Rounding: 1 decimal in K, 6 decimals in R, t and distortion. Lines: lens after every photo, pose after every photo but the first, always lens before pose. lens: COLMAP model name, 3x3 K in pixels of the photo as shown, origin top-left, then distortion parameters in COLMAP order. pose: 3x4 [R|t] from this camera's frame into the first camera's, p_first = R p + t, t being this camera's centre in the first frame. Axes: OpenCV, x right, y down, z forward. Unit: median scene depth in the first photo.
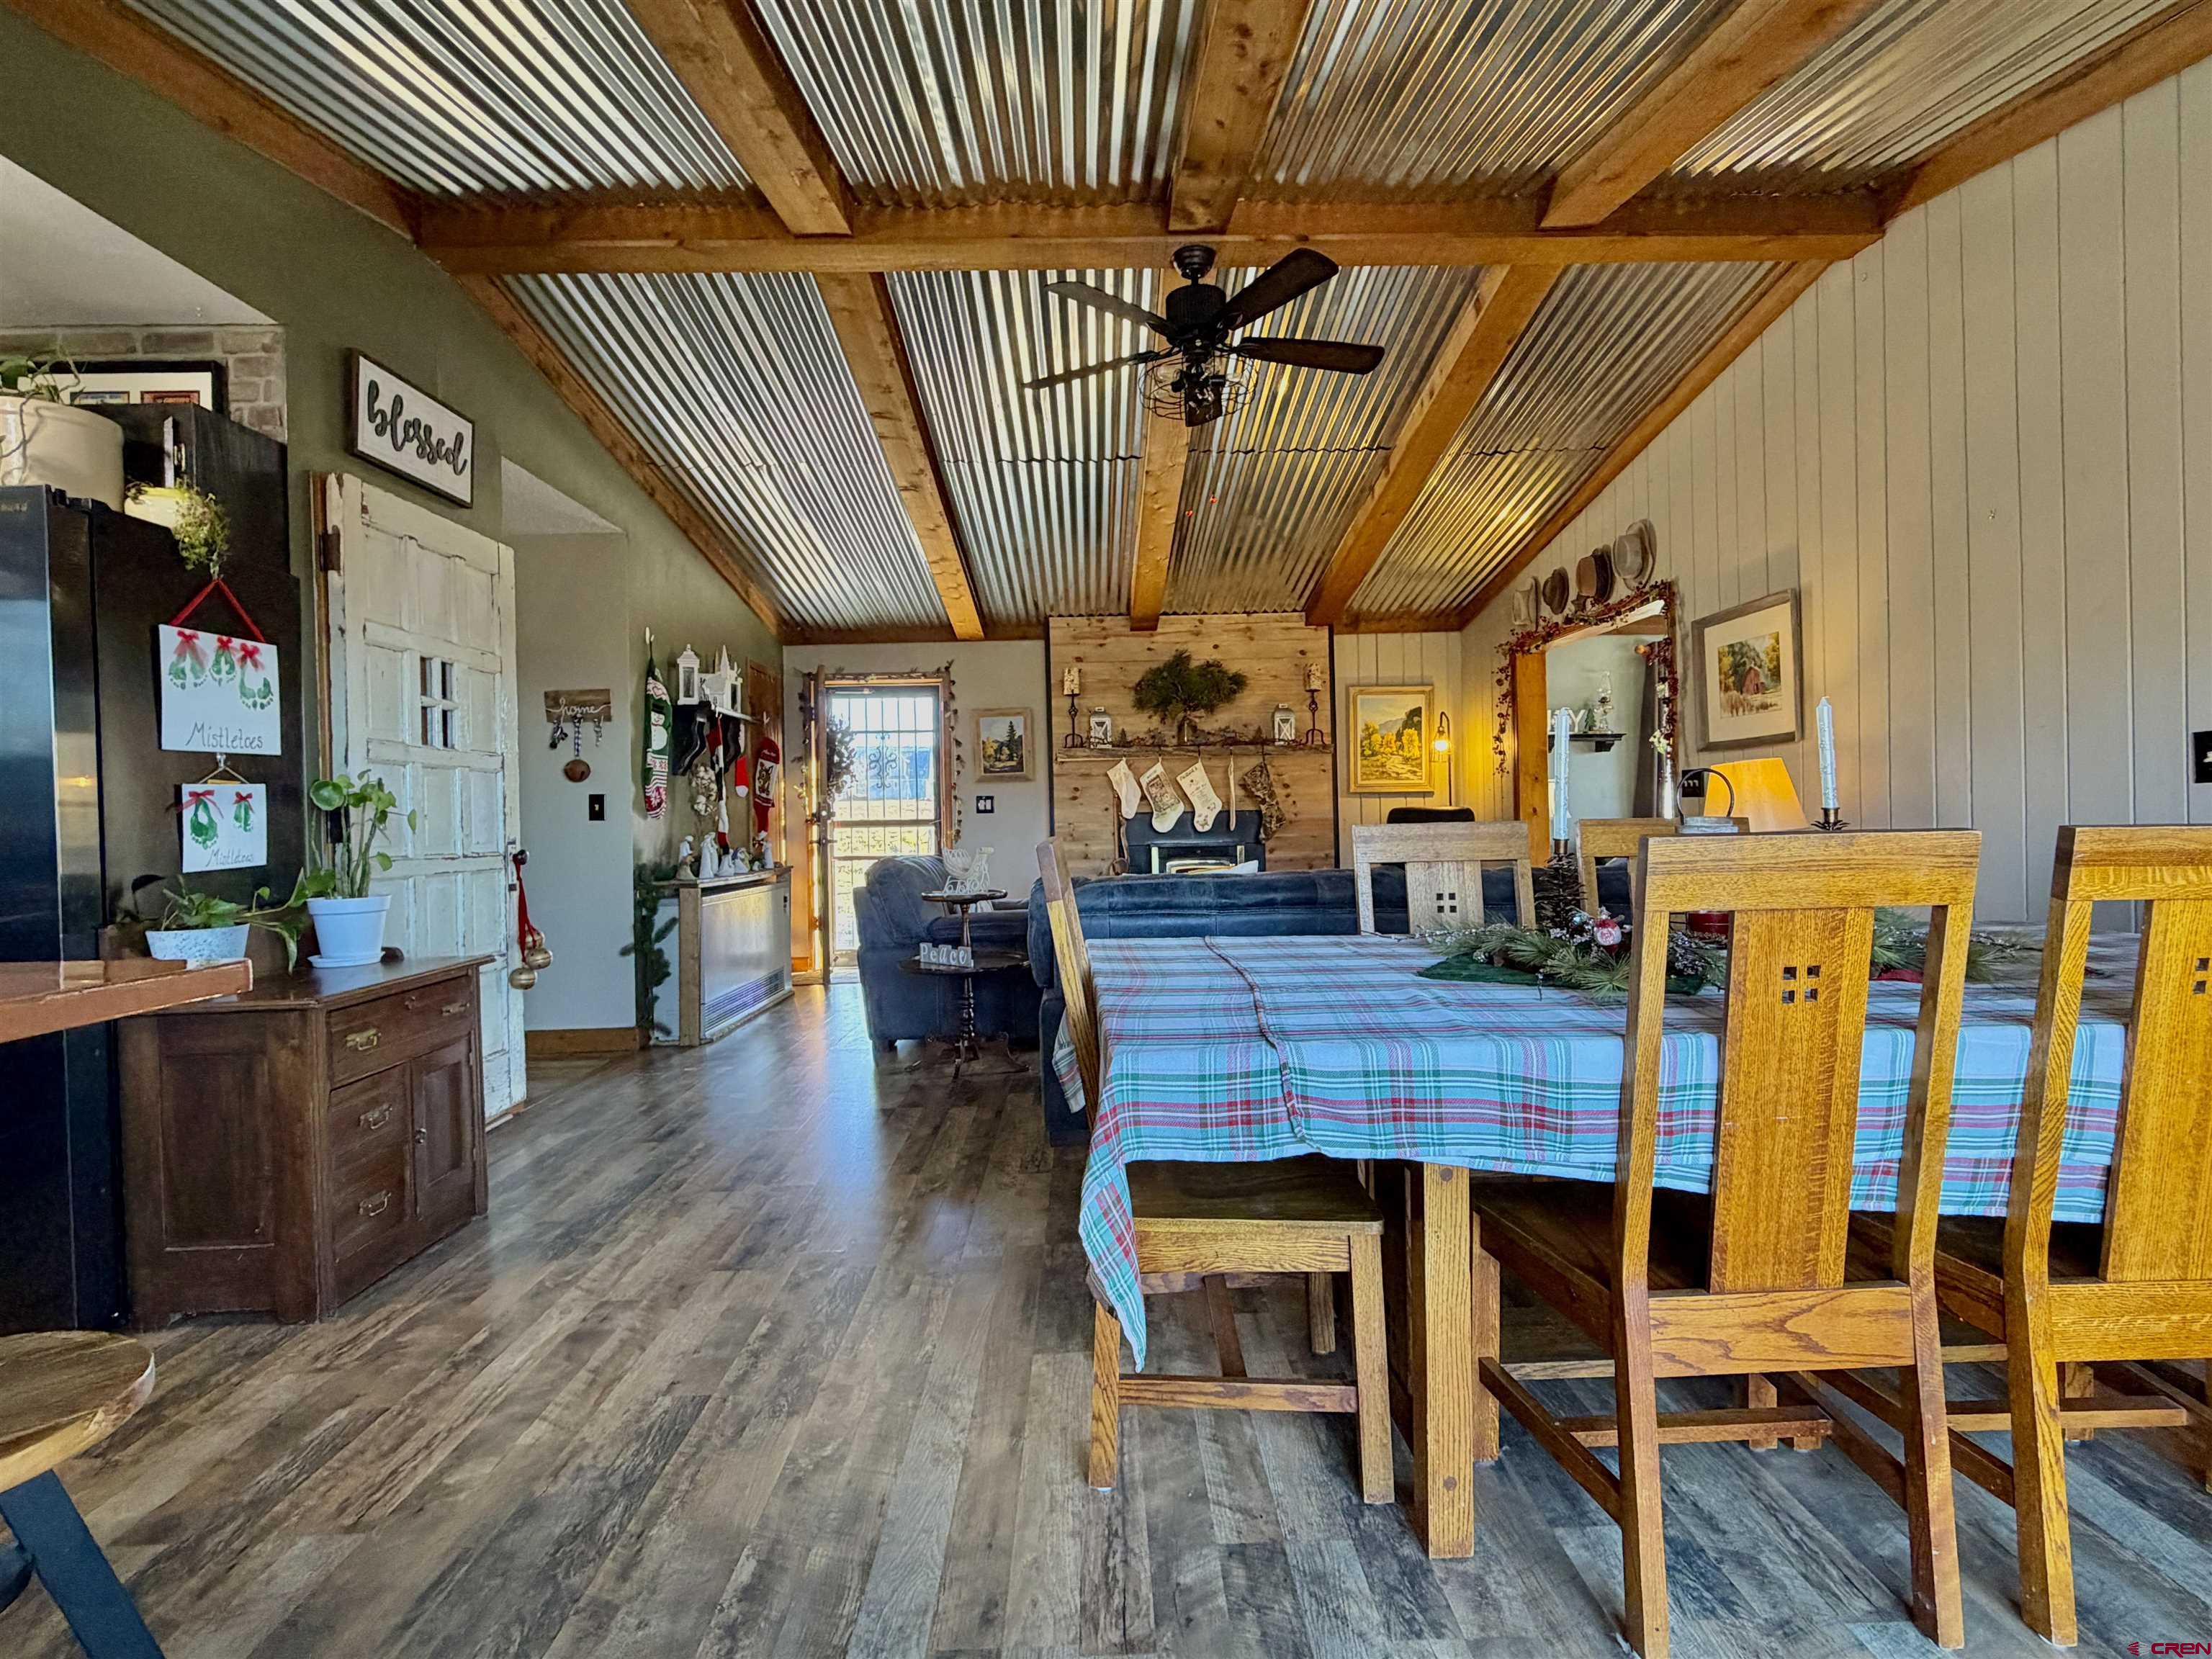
lens RADIAL K [[1099.9, 0, 1112.4], [0, 1099.9, 833.1], [0, 0, 1]] dist [0.037031, 0.000261]
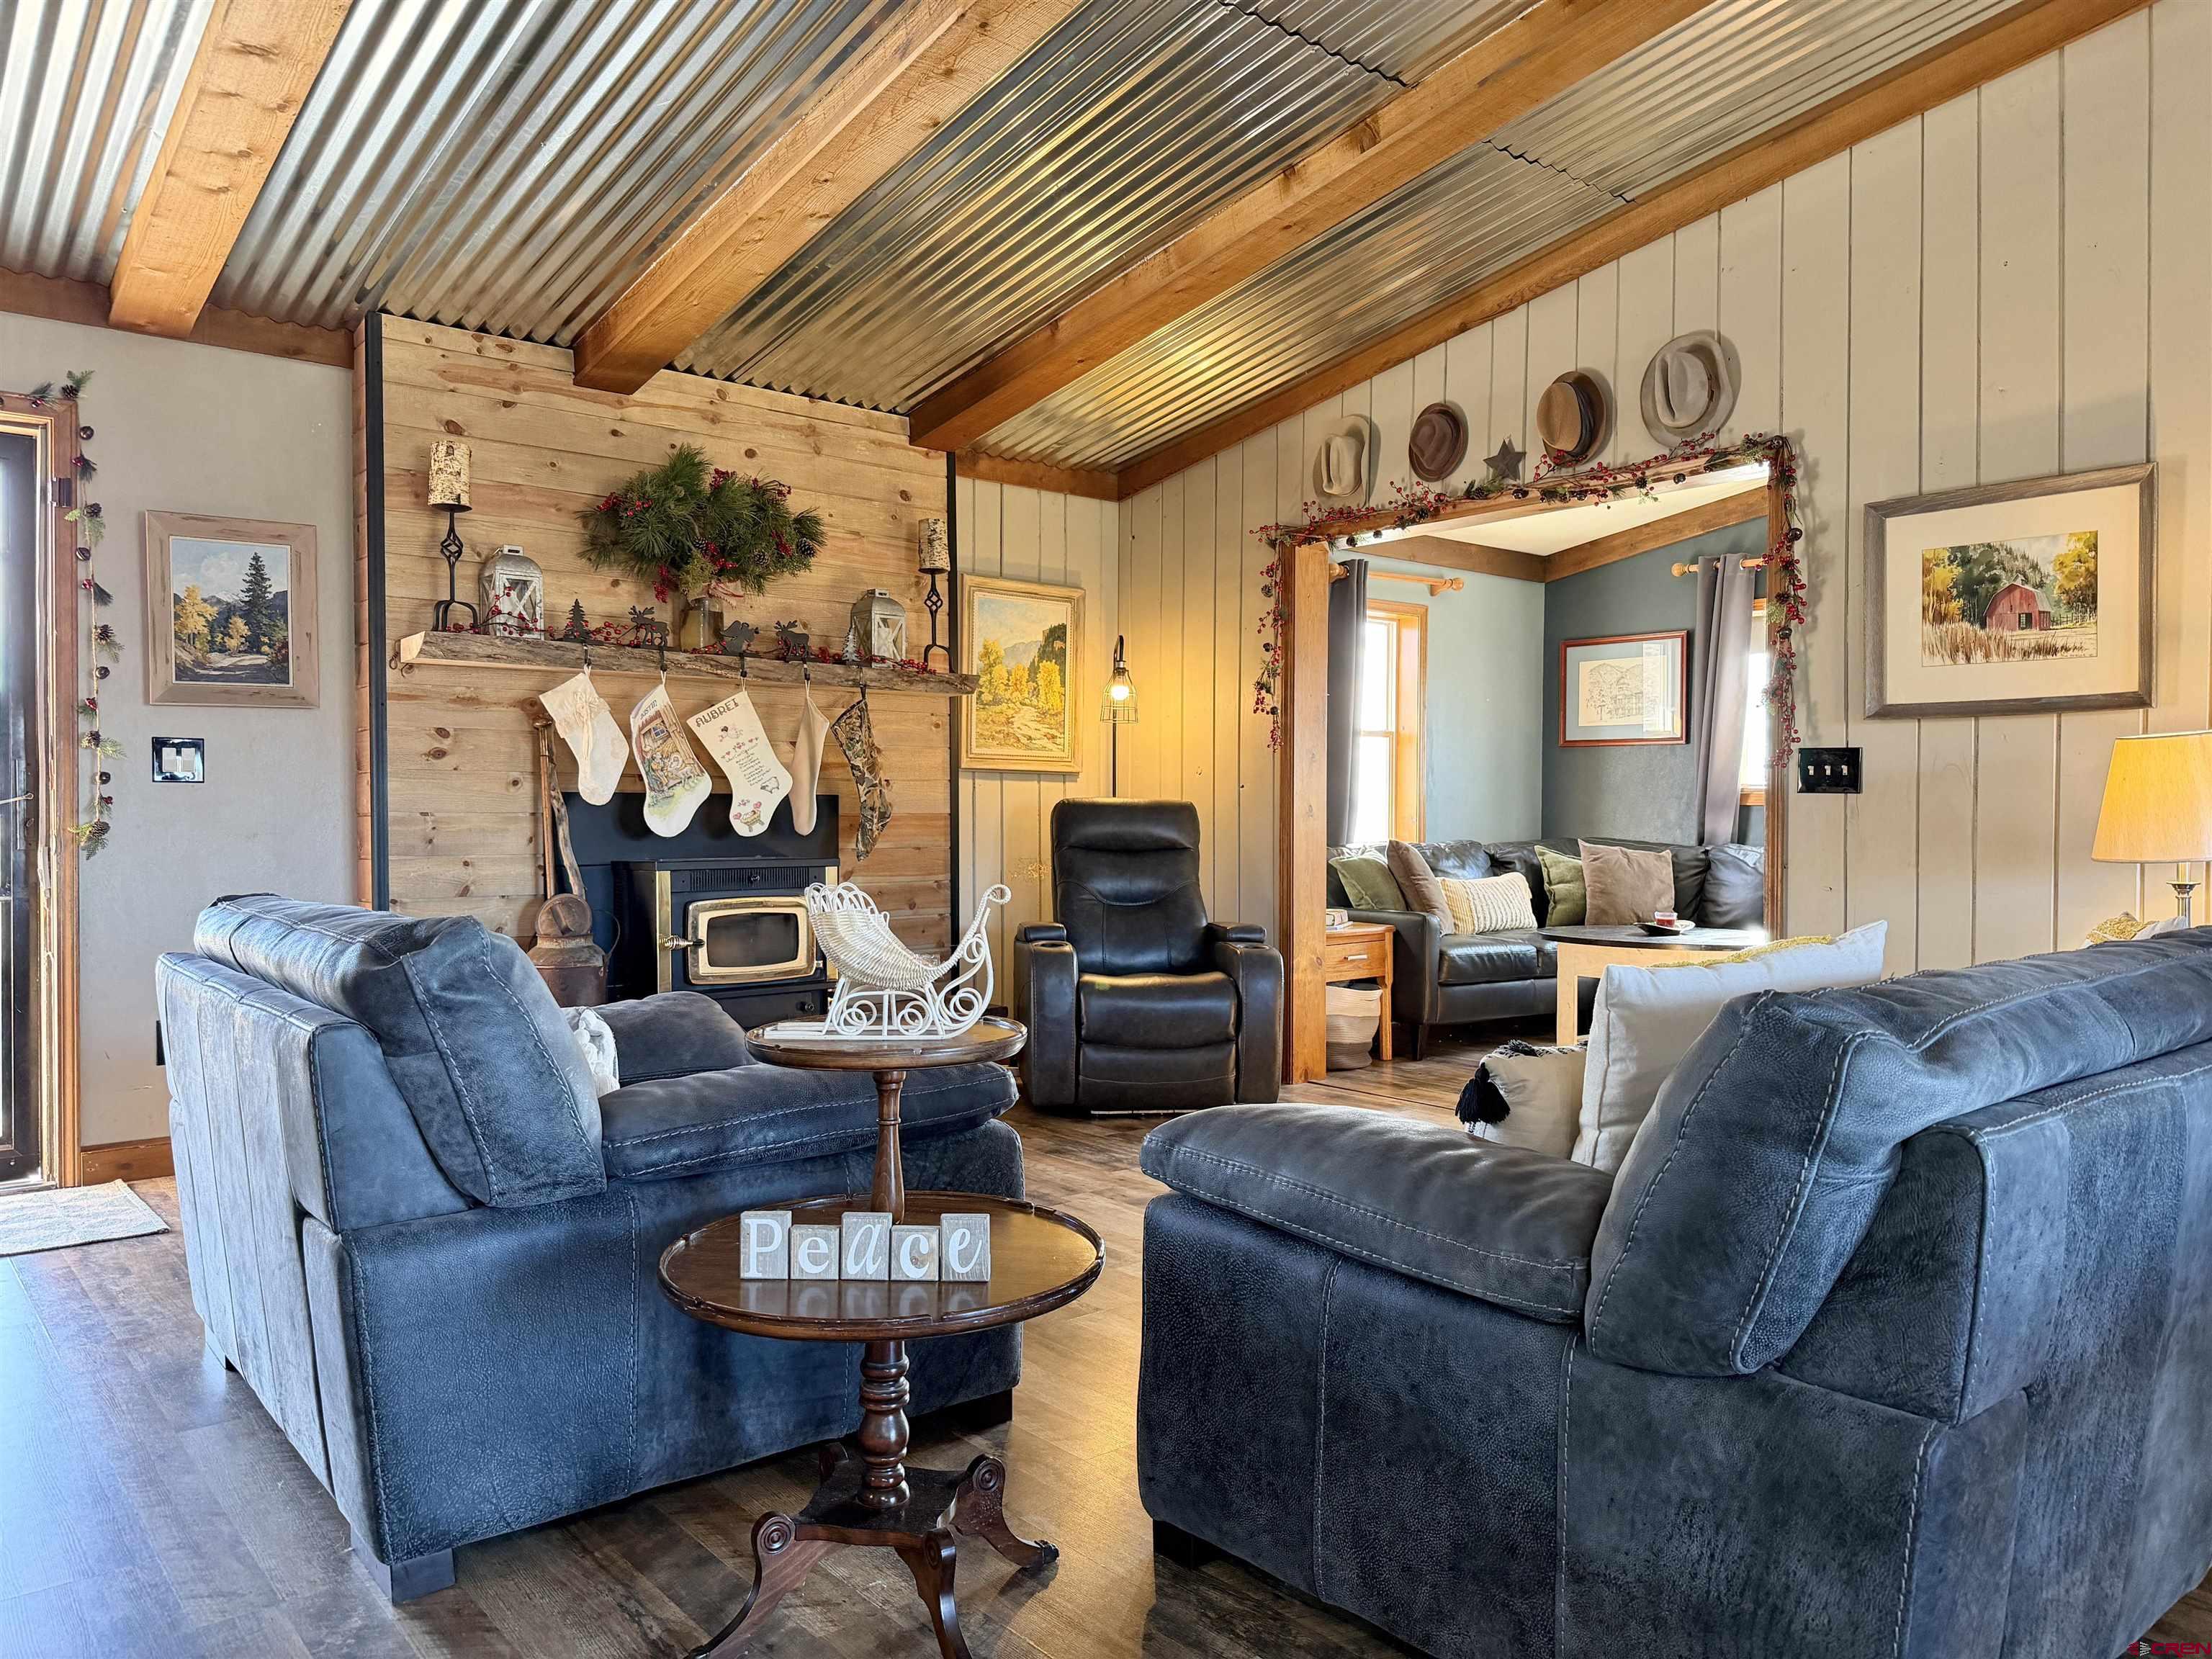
lens RADIAL K [[1541.2, 0, 1102.6], [0, 1541.2, 860.2], [0, 0, 1]] dist [0.046594, -0.054425]
pose [[0.779301, 0.004340, 0.626635, -0.213130], [-0.011564, 0.999905, 0.007456, 0.001832], [-0.626543, -0.013057, 0.779277, 0.377270]]
